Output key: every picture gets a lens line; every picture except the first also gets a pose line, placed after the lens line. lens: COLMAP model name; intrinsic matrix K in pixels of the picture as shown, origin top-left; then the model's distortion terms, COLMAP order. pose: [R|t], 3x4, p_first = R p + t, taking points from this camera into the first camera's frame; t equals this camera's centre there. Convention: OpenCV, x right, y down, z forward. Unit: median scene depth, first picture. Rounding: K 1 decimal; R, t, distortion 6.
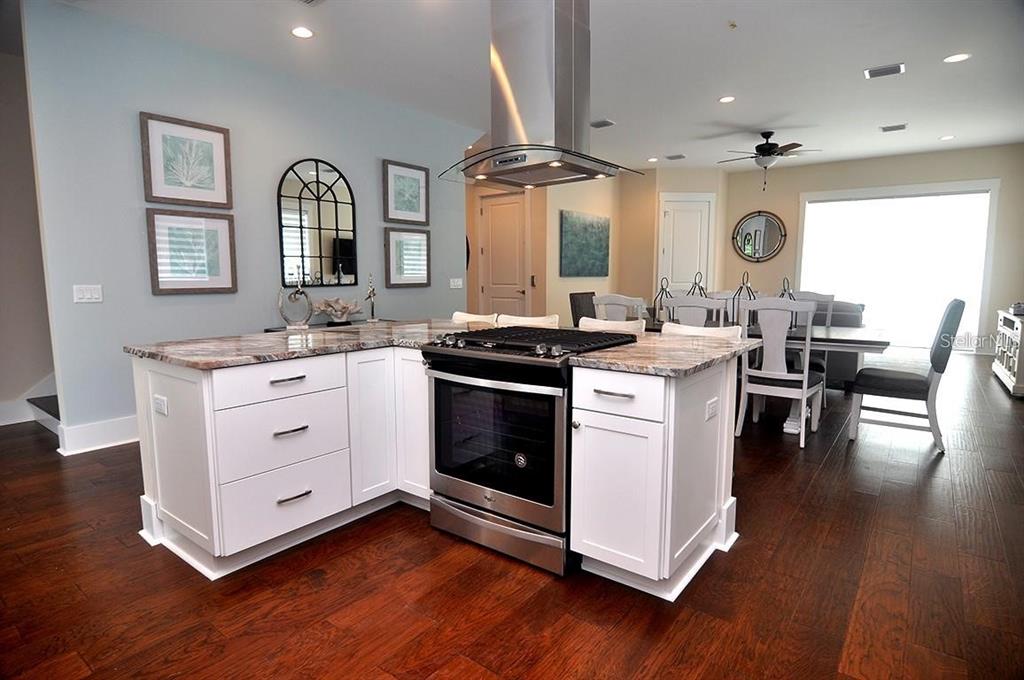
lens RADIAL K [[560.3, 0, 512.0], [0, 560.3, 340.0], [0, 0, 1]] dist [-0.001501, -0.016319]
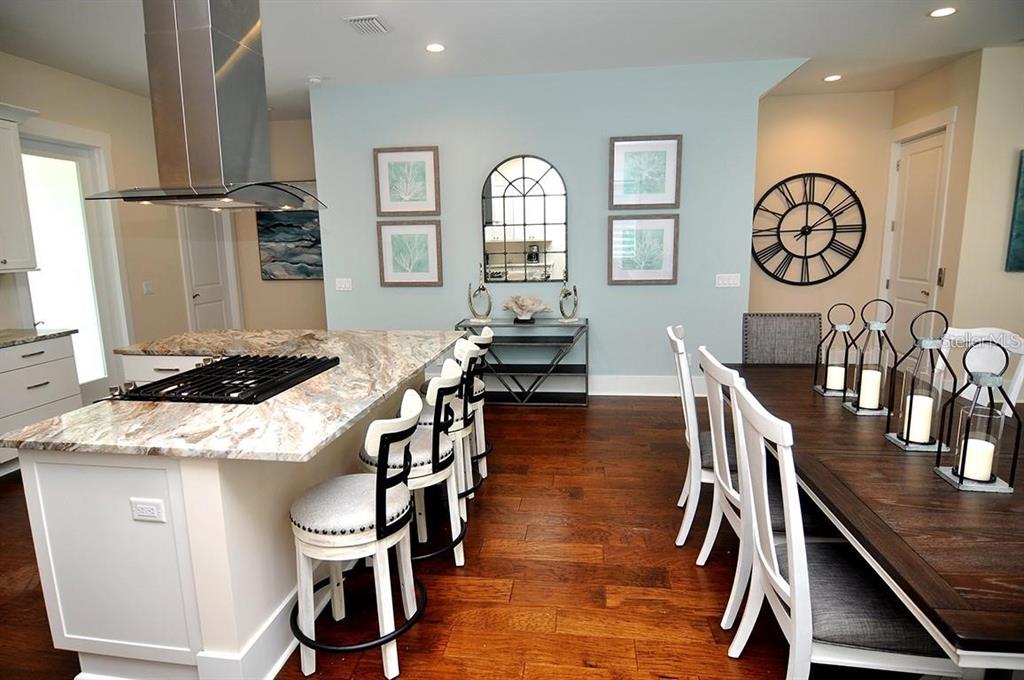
lens RADIAL K [[485.5, 0, 512.0], [0, 485.5, 340.0], [0, 0, 1]] dist [-0.000615, -0.000329]
pose [[0.496985, 0.123143, -0.858977, 0.484227], [-0.093320, 0.991723, 0.088181, -0.077400], [0.862727, 0.036336, 0.504364, 0.625120]]
